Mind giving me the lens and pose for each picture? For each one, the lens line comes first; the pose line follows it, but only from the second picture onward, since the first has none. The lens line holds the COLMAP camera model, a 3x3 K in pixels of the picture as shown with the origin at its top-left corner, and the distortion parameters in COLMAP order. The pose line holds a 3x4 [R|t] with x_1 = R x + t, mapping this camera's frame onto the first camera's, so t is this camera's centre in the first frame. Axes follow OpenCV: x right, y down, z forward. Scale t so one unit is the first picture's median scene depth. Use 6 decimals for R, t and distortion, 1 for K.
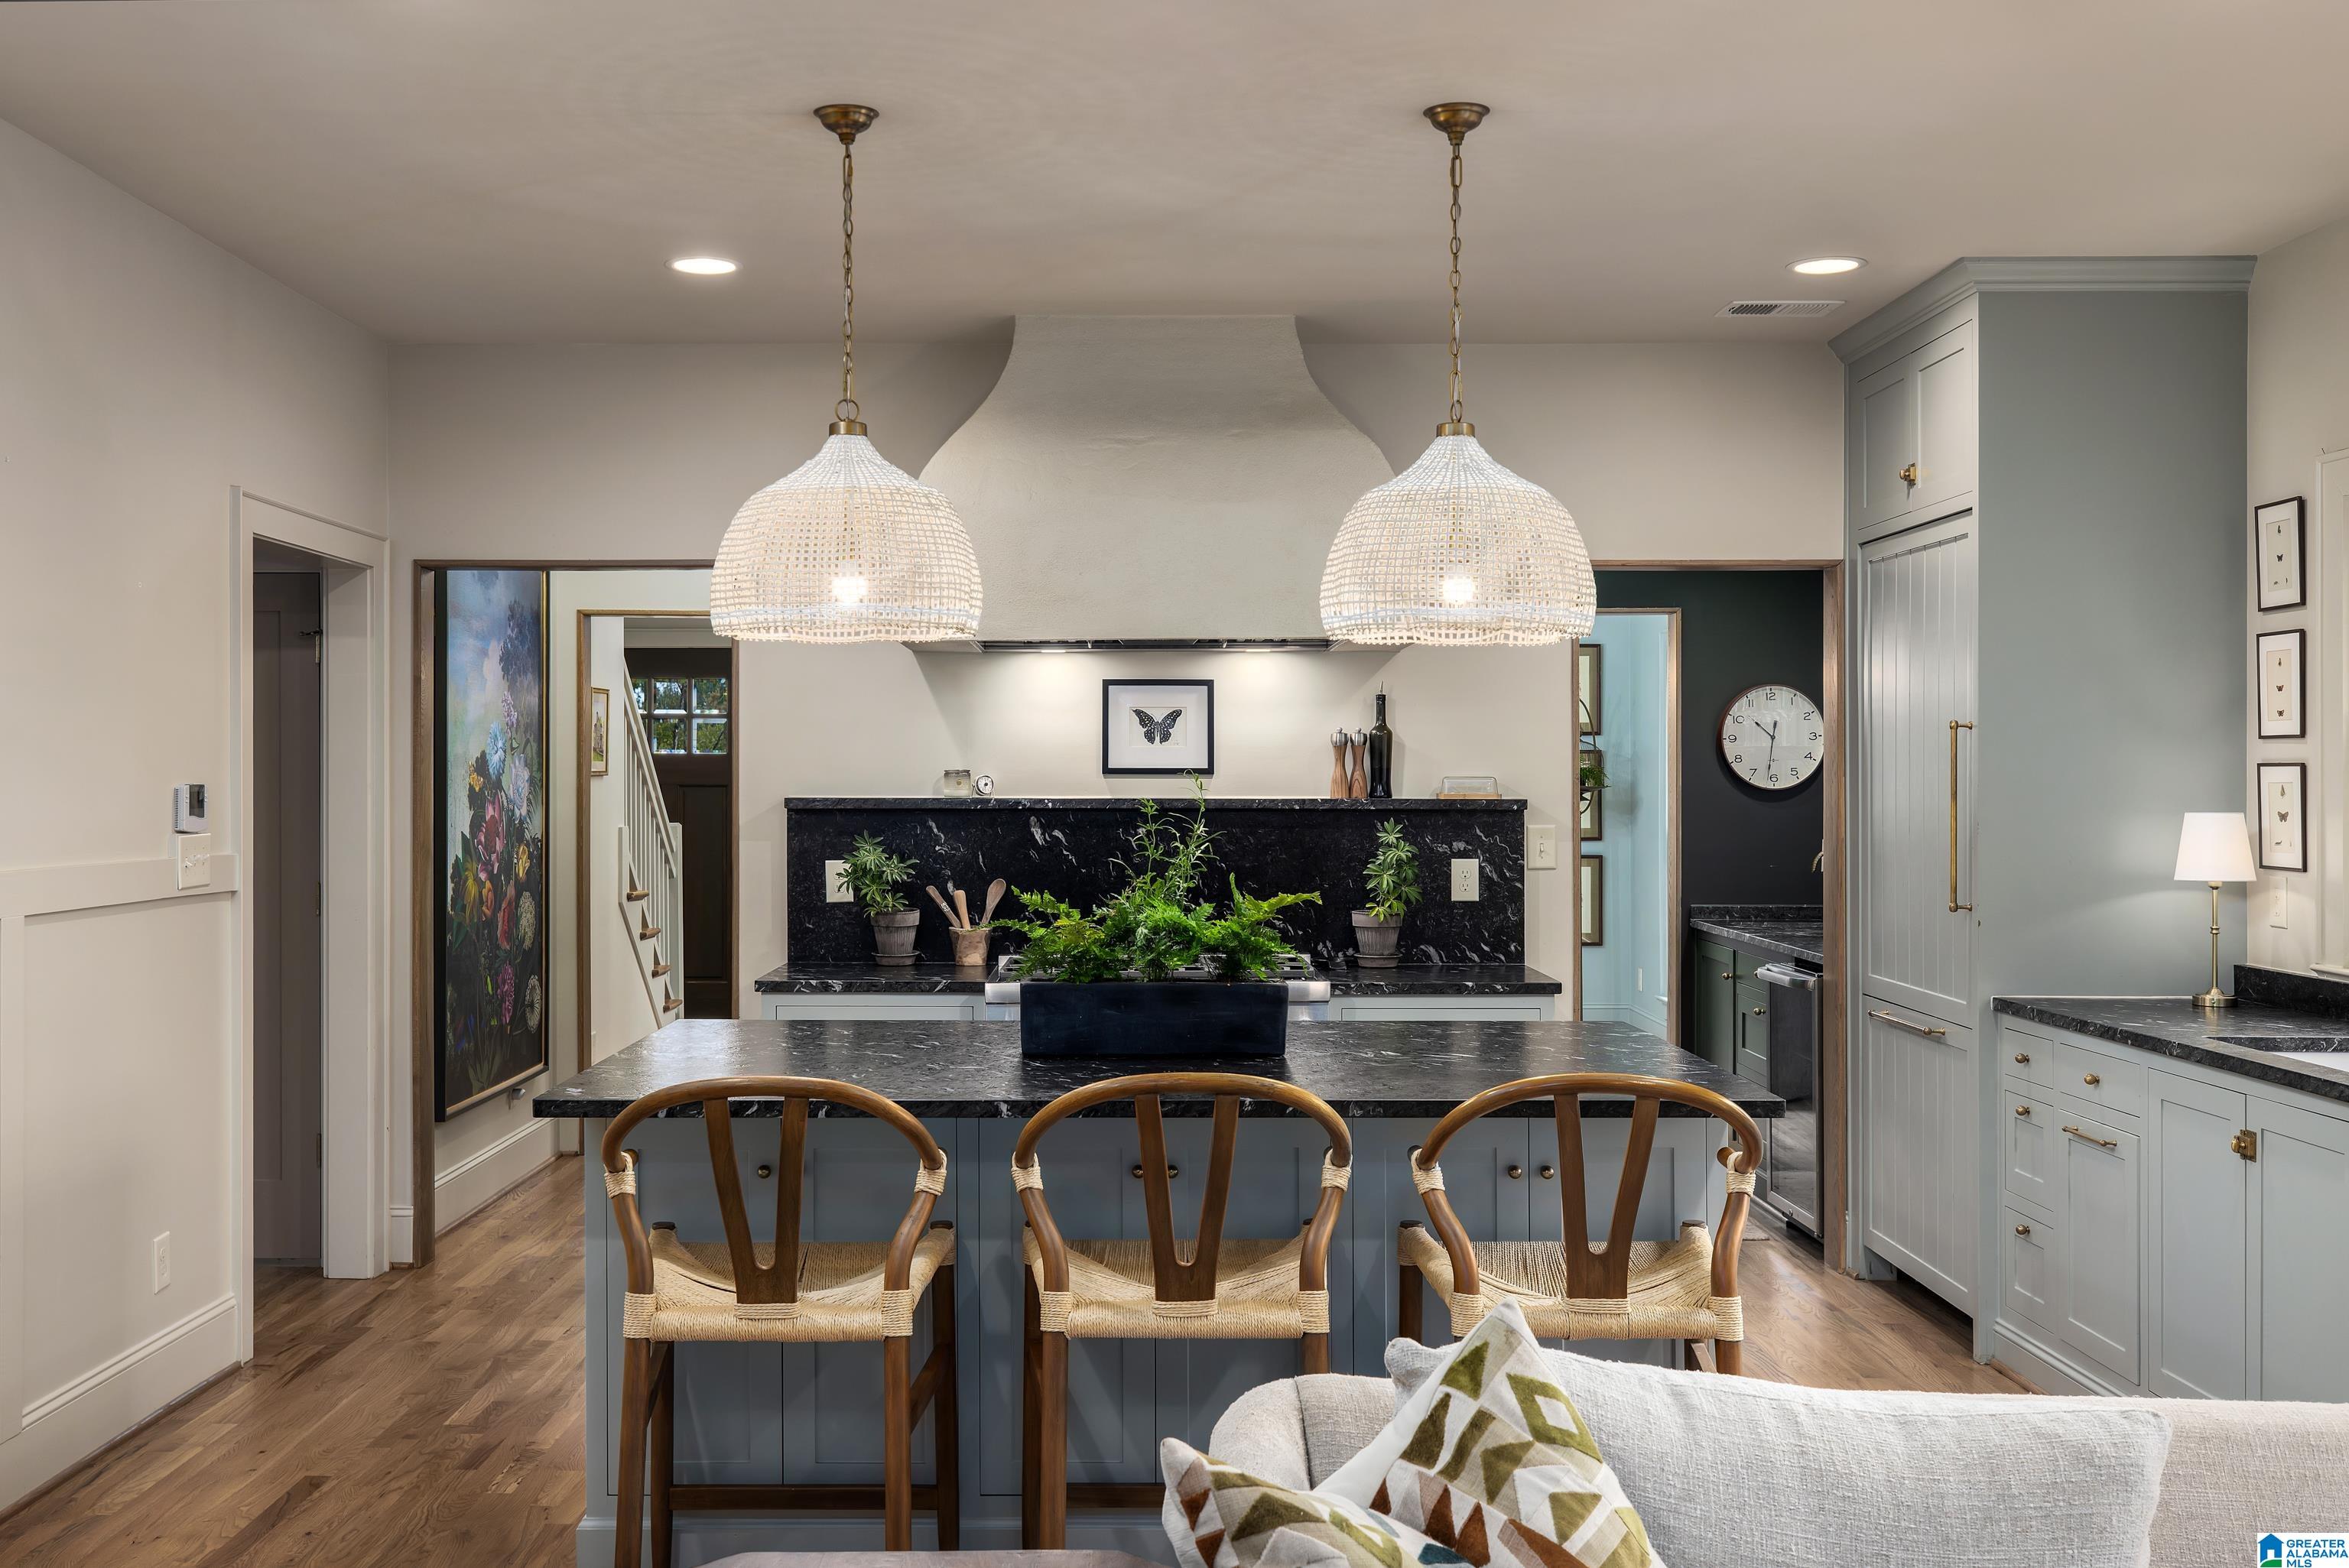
lens RADIAL K [[2253.0, 0, 1139.6], [0, 2253.0, 750.5], [0, 0, 1]] dist [-0.001503, 0.000000]
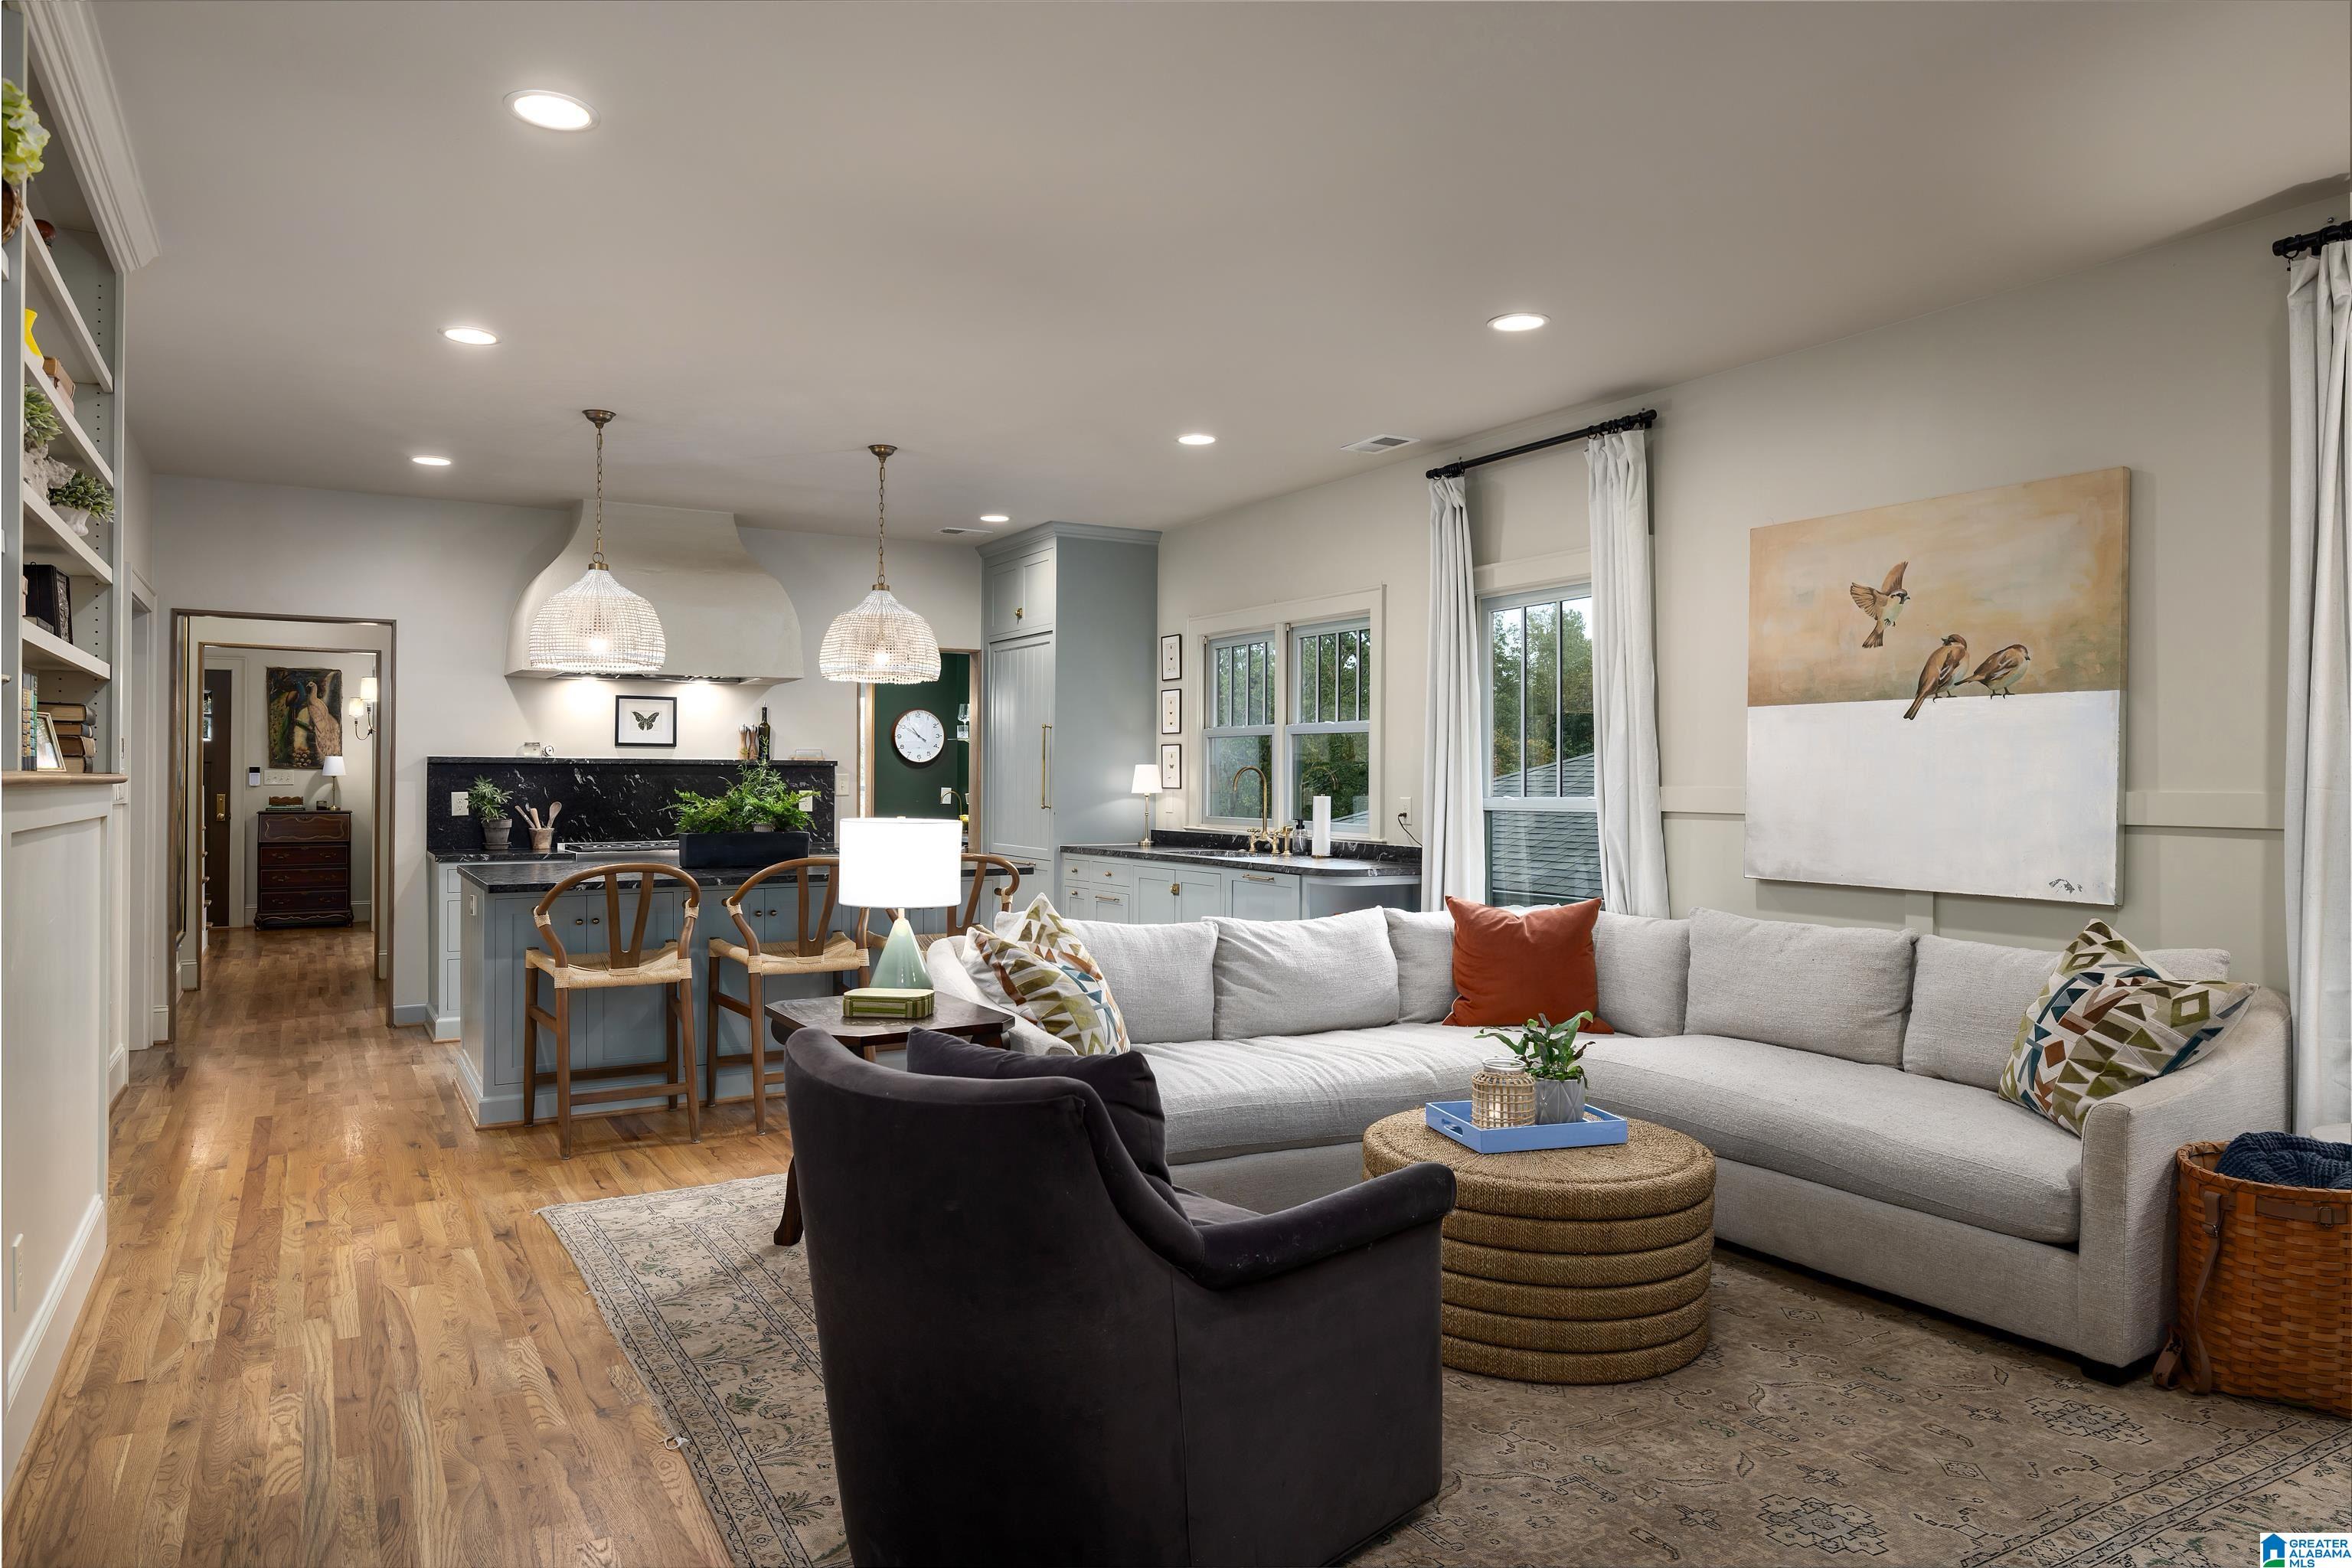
lens RADIAL K [[1495.8, 0, 1175.5], [0, 1495.8, 784.1], [0, 0, 1]] dist [0.006717, 0.000547]
pose [[0.852209, 0.000153, 0.523202, -0.274499], [-0.007274, 0.999907, 0.011555, 0.024903], [-0.523151, -0.013653, 0.852131, -0.307786]]
